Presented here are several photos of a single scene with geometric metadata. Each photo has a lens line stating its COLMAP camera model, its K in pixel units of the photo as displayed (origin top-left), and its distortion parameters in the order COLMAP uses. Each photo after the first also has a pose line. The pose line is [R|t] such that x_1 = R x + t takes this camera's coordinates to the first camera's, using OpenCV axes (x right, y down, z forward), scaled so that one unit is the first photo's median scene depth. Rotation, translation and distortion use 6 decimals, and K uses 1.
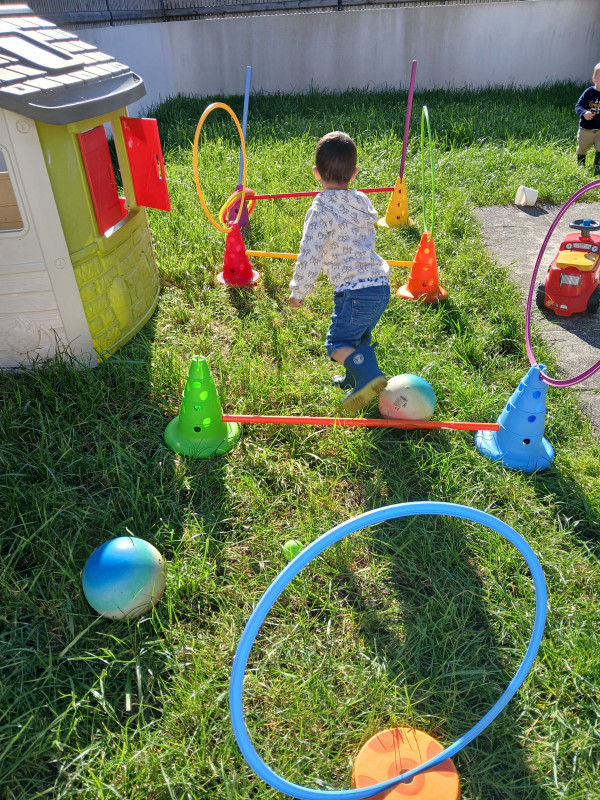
lens RADIAL K [[641.4, 0, 311.7], [0, 641.4, 403.9], [0, 0, 1]] dist [0.058539, -0.103336]
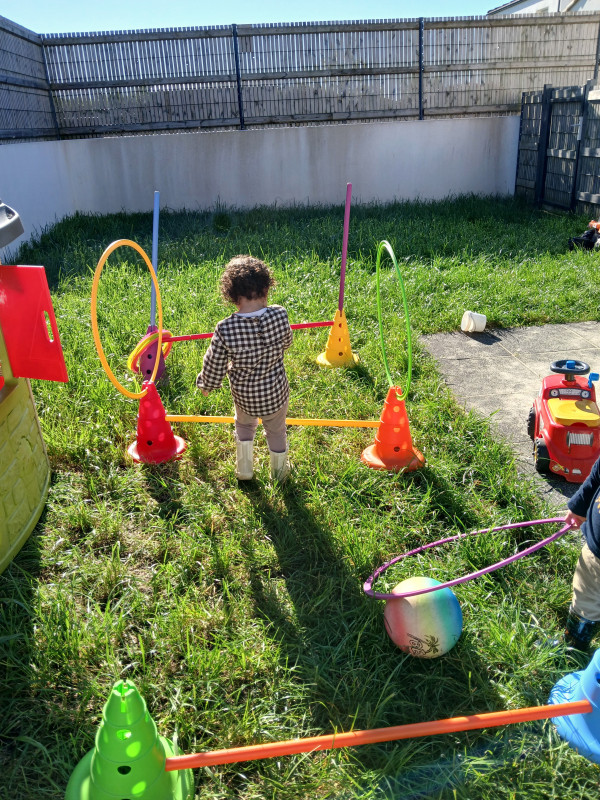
lens RADIAL K [[641.4, 0, 311.7], [0, 641.4, 403.9], [0, 0, 1]] dist [0.058539, -0.103336]
pose [[0.988846, -0.054804, 0.138492, -0.033059], [0.074262, 0.987435, -0.139489, -0.125704], [-0.129108, 0.148217, 0.980491, 0.201748]]
